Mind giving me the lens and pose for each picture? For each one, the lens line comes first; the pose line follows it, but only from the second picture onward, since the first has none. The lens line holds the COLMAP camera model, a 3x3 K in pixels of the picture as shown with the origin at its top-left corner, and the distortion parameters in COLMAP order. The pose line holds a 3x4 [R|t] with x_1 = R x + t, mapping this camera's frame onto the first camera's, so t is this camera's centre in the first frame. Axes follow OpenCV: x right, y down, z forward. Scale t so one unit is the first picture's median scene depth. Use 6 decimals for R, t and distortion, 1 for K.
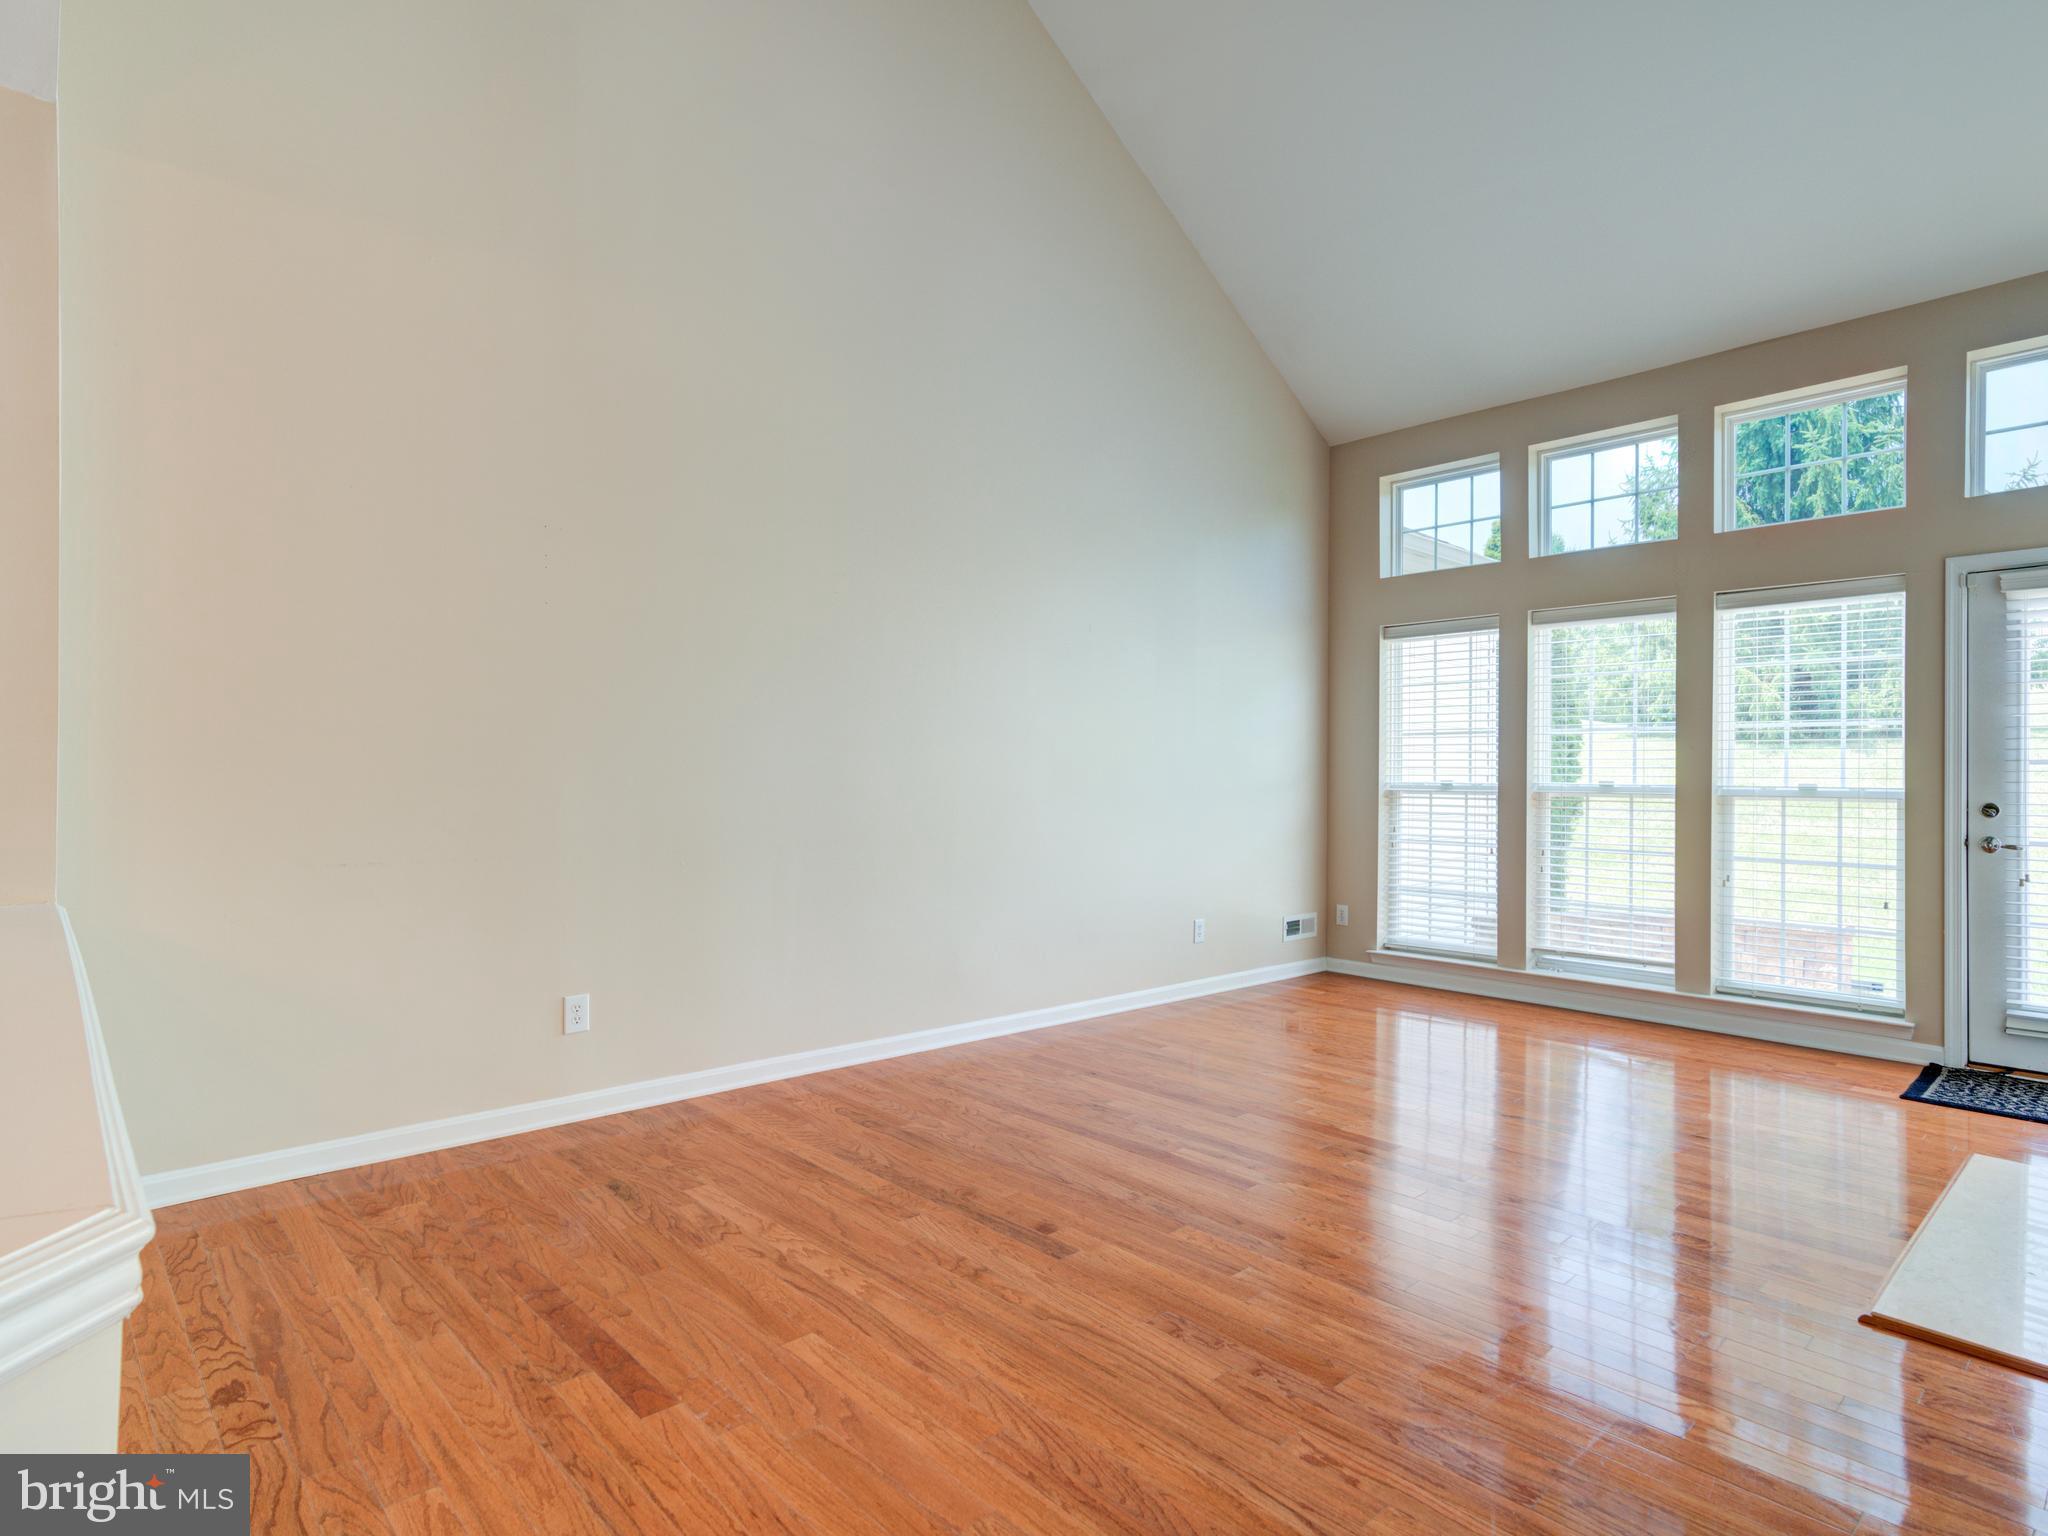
lens RADIAL K [[1063.8, 0, 1034.1], [0, 1063.8, 766.7], [0, 0, 1]] dist [-0.007415, 0.009865]
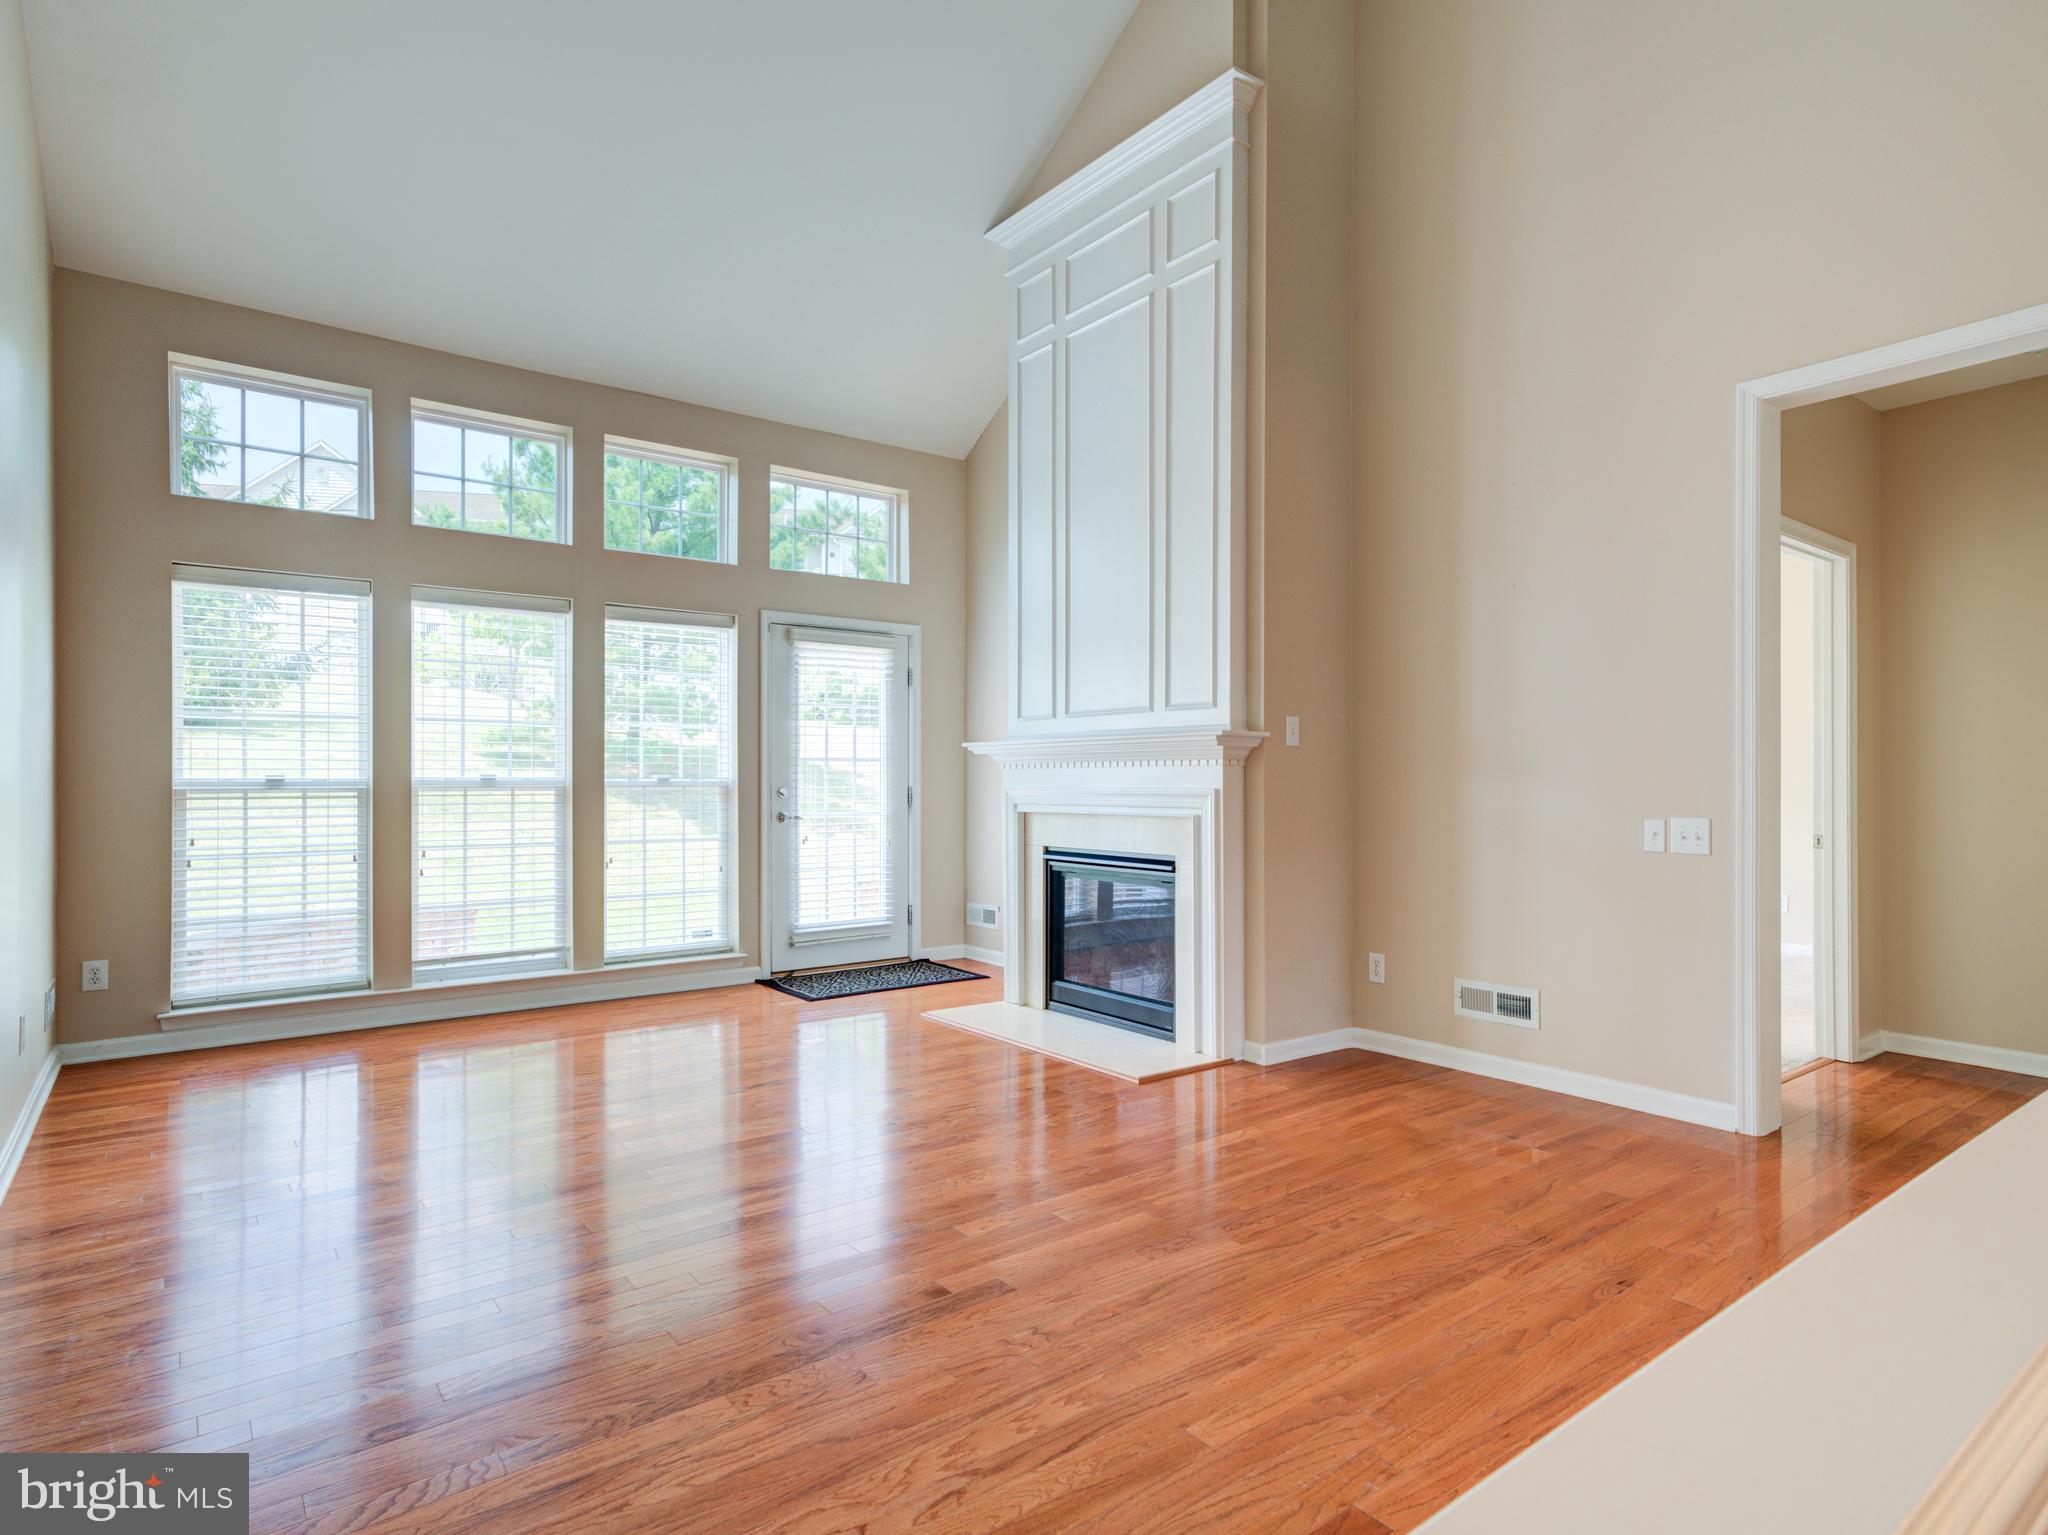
lens RADIAL K [[1105.7, 0, 1044.6], [0, 1105.7, 772.3], [0, 0, 1]] dist [-0.005163, 0.001323]
pose [[0.108156, -0.006146, 0.994115, -0.441276], [-0.008003, 0.999943, 0.007053, 0.000510], [-0.994102, -0.008718, 0.108101, 0.411259]]
